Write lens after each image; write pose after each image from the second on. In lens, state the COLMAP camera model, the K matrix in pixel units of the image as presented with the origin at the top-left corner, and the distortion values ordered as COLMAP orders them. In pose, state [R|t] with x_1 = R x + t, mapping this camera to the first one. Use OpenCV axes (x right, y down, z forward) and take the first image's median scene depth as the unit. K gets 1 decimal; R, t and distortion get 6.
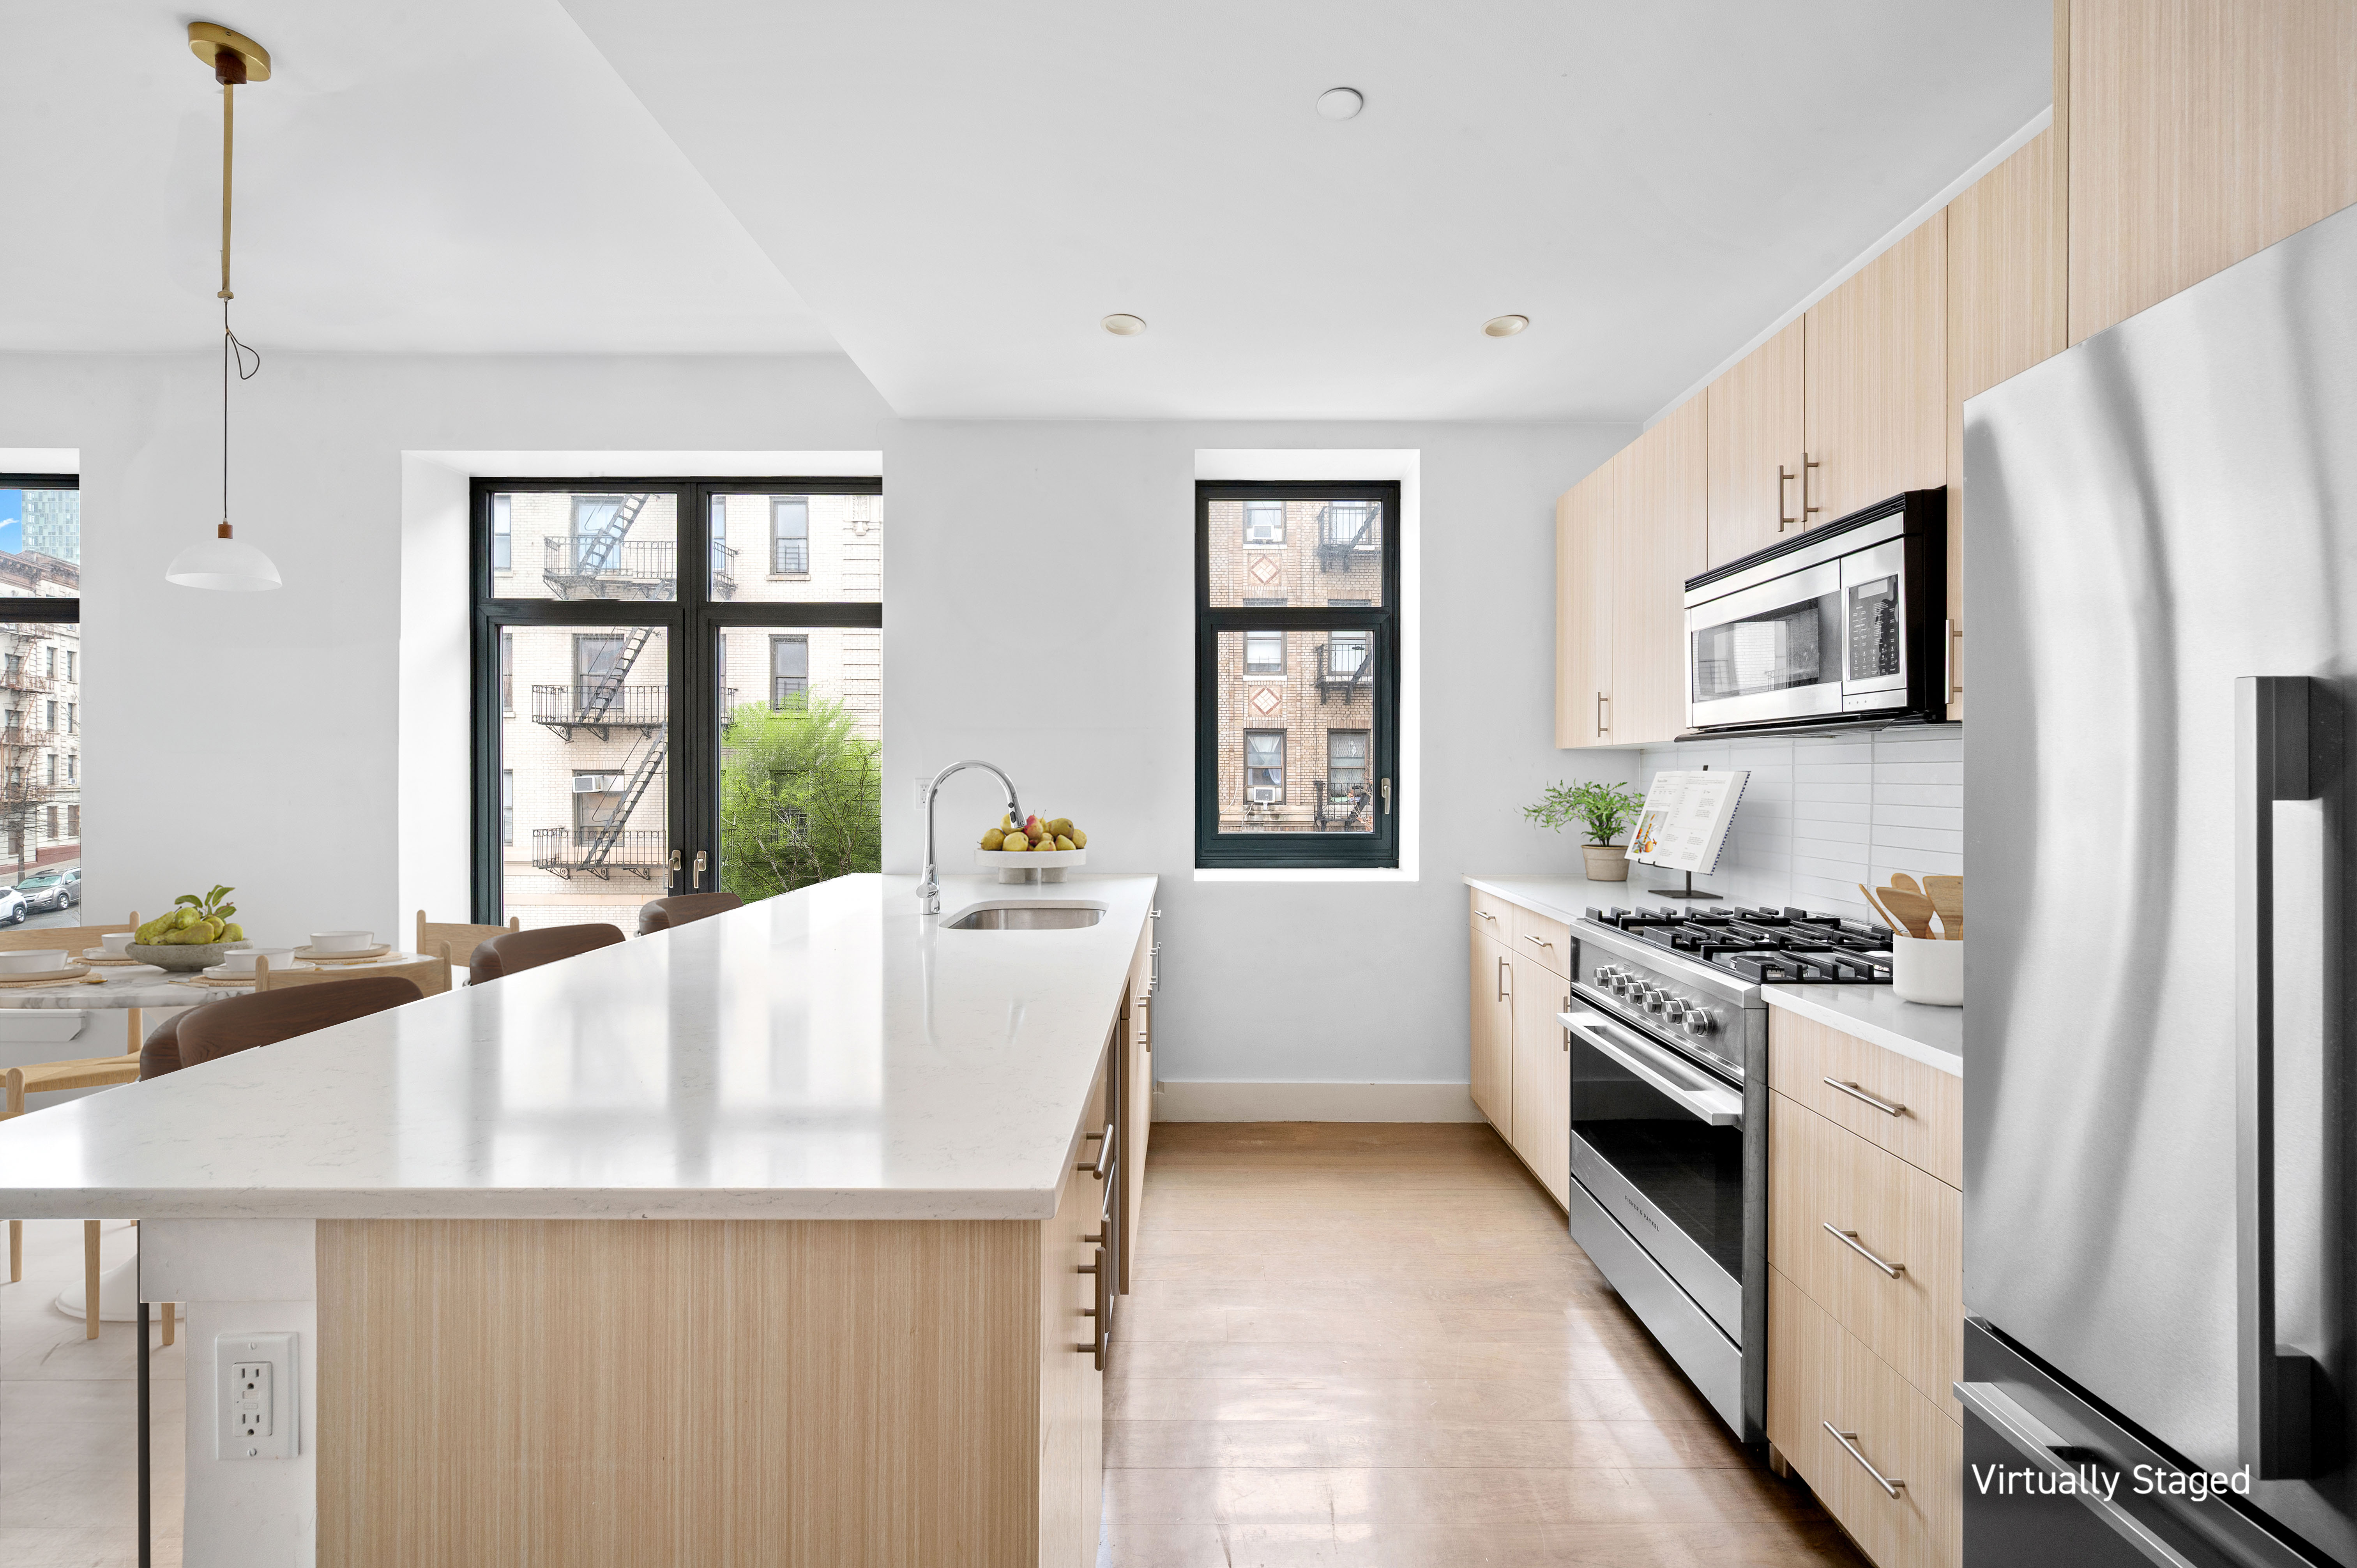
lens RADIAL K [[954.3, 0, 1182.3], [0, 954.3, 786.8], [0, 0, 1]] dist [0.001255, 0.000091]
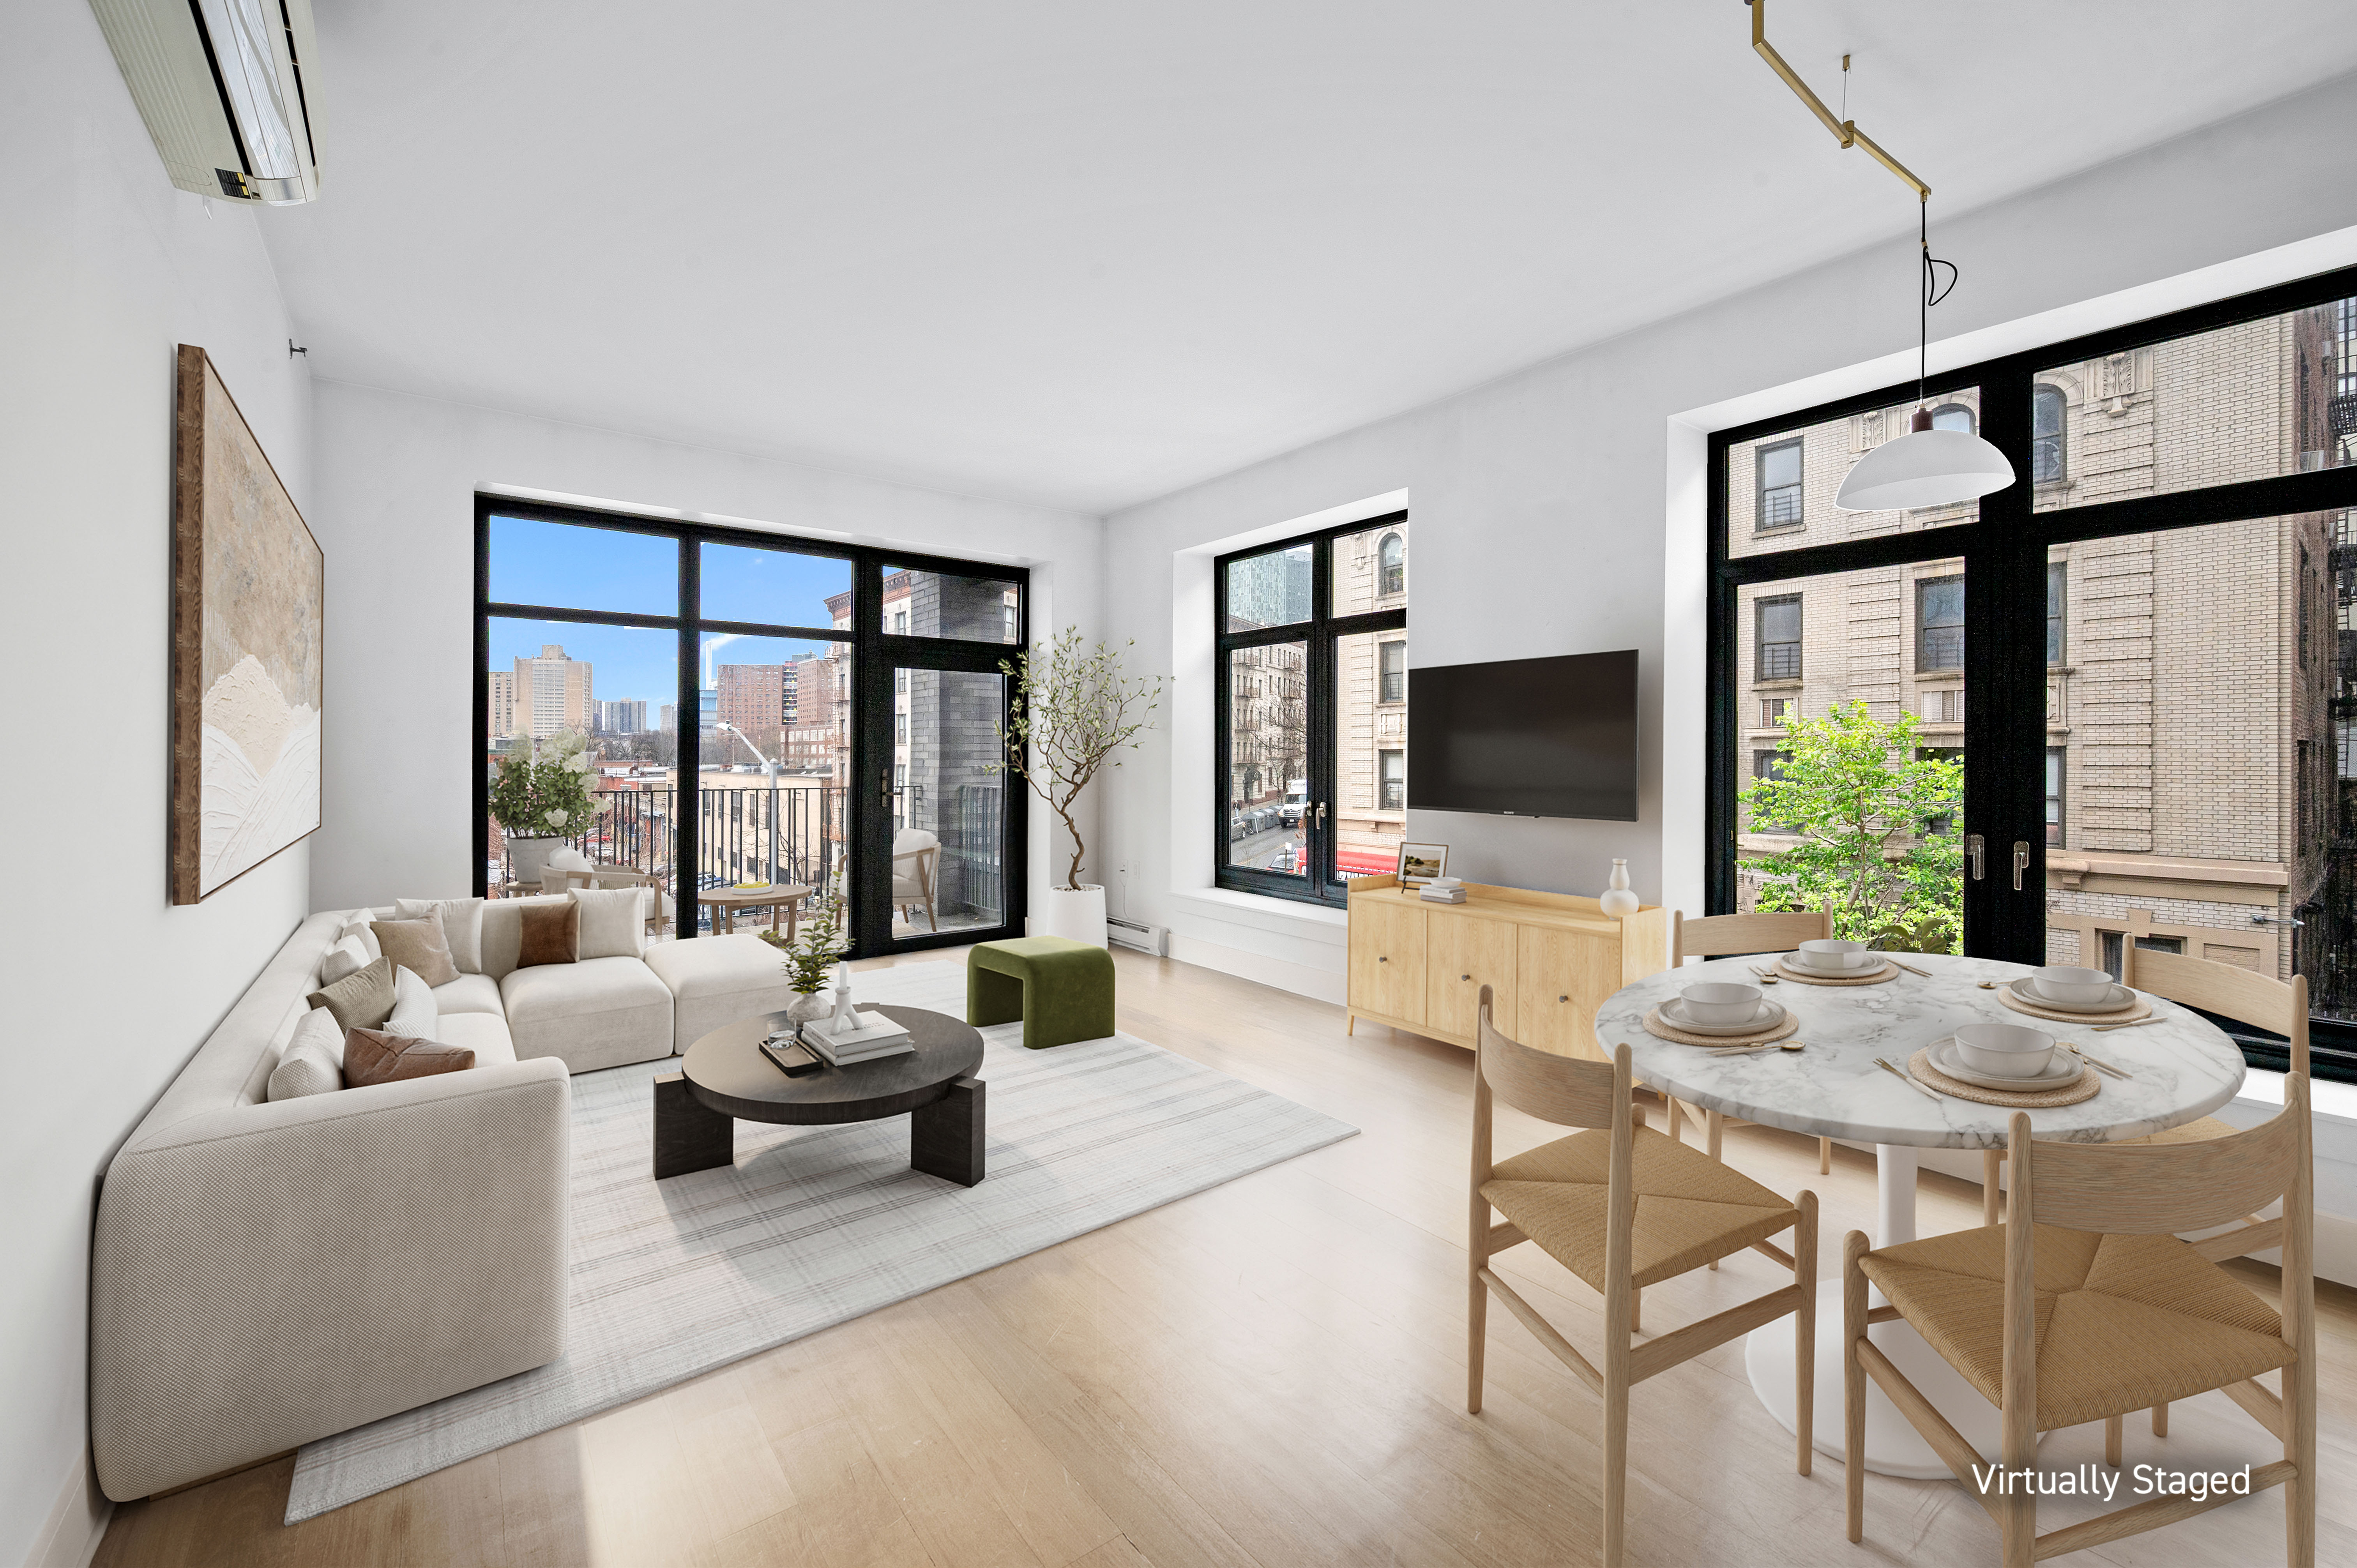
lens RADIAL K [[954.3, 0, 1183.9], [0, 954.3, 763.6], [0, 0, 1]] dist [0.001255, 0.000091]
pose [[0.610517, 0.007484, -0.791967, 0.453312], [-0.002159, 0.999967, 0.007785, 0.002174], [0.792000, -0.003043, 0.610514, 0.006357]]
